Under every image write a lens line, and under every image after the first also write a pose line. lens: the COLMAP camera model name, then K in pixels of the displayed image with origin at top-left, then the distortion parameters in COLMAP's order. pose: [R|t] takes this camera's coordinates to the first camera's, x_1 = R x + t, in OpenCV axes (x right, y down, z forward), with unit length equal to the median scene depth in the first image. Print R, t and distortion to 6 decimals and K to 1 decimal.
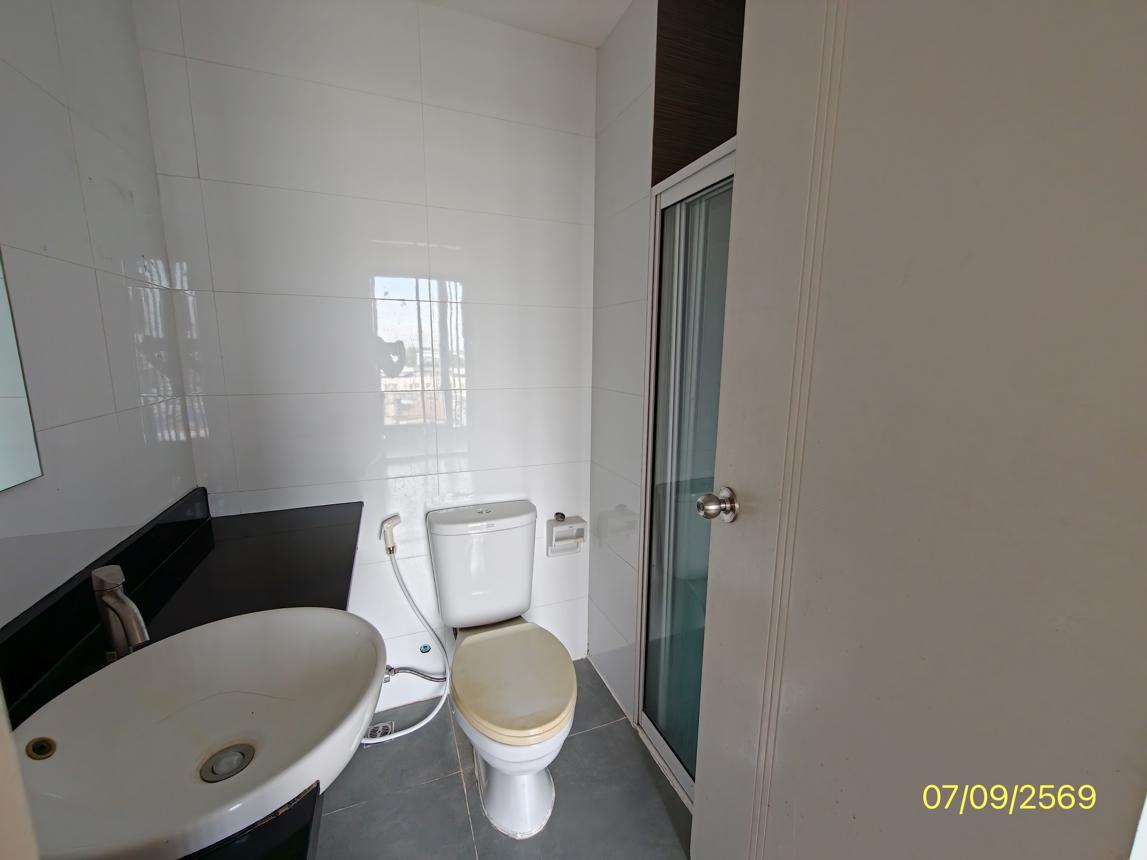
lens RADIAL K [[462.7, 0, 570.0], [0, 462.7, 430.3], [0, 0, 1]] dist [-0.000719, 0.000001]
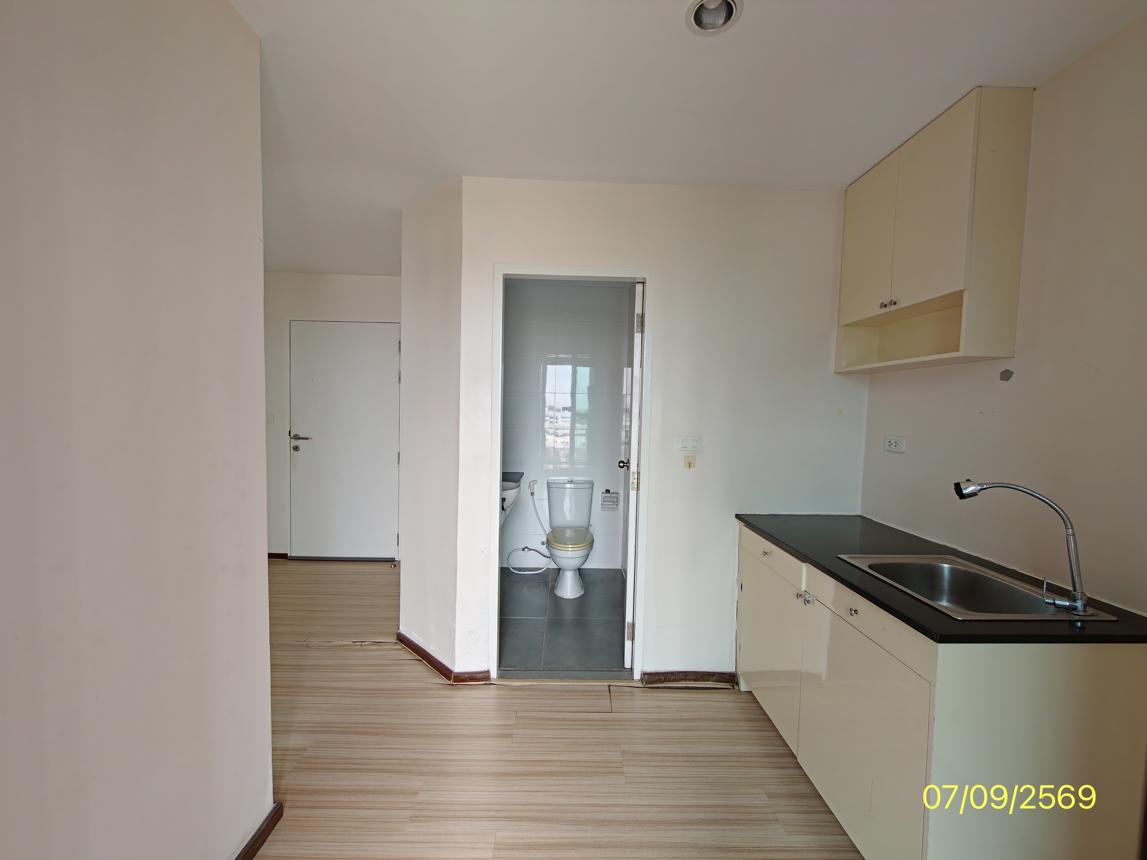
lens RADIAL K [[462.7, 0, 569.0], [0, 462.7, 435.9], [0, 0, 1]] dist [-0.000719, 0.000001]
pose [[0.938624, 0.021265, -0.344287, 0.585442], [-0.066086, 0.990695, -0.118980, 0.219441], [0.338553, 0.134431, 0.931295, -1.164705]]
